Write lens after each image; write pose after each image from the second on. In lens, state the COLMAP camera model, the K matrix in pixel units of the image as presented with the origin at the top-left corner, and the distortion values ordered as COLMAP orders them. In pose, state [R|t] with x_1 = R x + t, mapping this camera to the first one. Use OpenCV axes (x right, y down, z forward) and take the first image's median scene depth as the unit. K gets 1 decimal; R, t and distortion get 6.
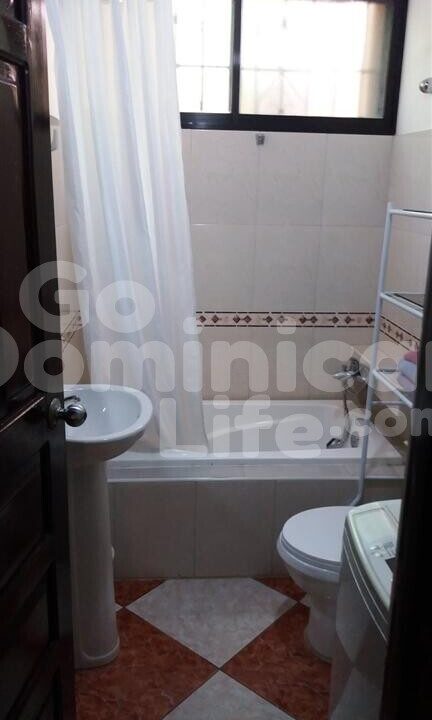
lens RADIAL K [[652.6, 0, 215.5], [0, 652.6, 369.1], [0, 0, 1]] dist [0.056585, -0.098289]
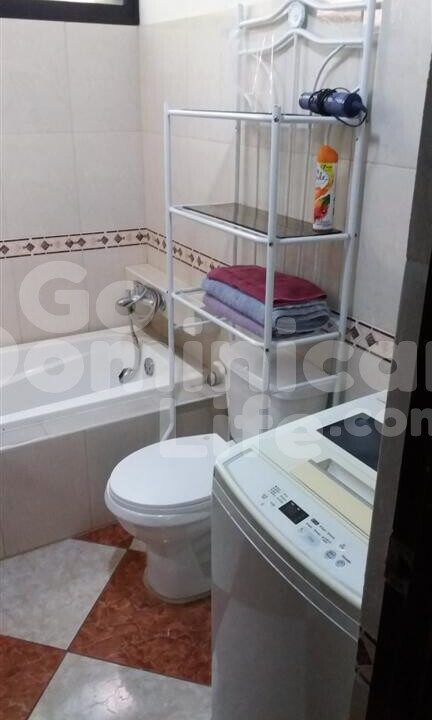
lens RADIAL K [[652.6, 0, 215.5], [0, 652.6, 369.1], [0, 0, 1]] dist [0.056585, -0.098289]
pose [[0.906114, -0.175846, 0.384753, -0.077733], [0.130304, 0.981307, 0.141621, -0.011313], [-0.402464, -0.078190, 0.912090, 0.133275]]
